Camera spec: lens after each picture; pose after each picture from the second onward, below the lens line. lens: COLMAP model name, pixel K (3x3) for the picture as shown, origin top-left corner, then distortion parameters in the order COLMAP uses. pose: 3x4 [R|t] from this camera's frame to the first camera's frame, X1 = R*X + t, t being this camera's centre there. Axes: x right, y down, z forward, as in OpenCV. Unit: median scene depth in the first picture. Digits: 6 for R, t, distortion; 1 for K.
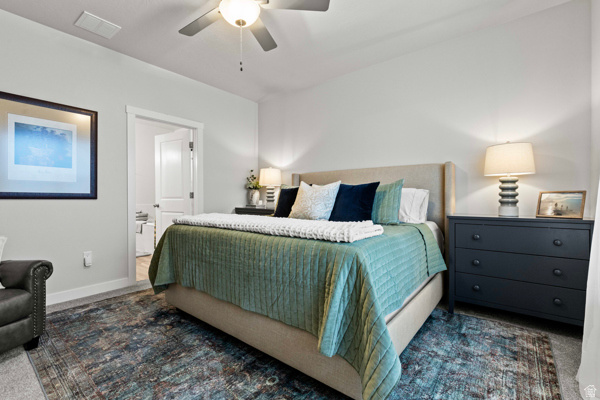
lens RADIAL K [[270.8, 0, 297.9], [0, 270.8, 200.7], [0, 0, 1]] dist [0.003484, 0.000062]
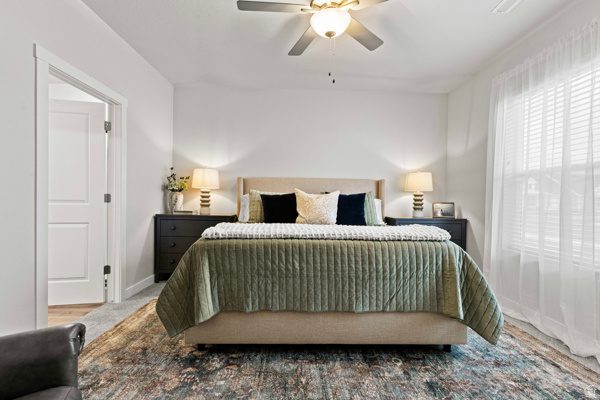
lens RADIAL K [[270.8, 0, 297.9], [0, 270.8, 200.7], [0, 0, 1]] dist [0.003484, 0.000062]
pose [[0.761332, 0.010528, 0.648276, -0.828378], [-0.010677, 0.999936, -0.003700, -0.027691], [-0.648274, -0.004105, 0.761396, 0.252816]]
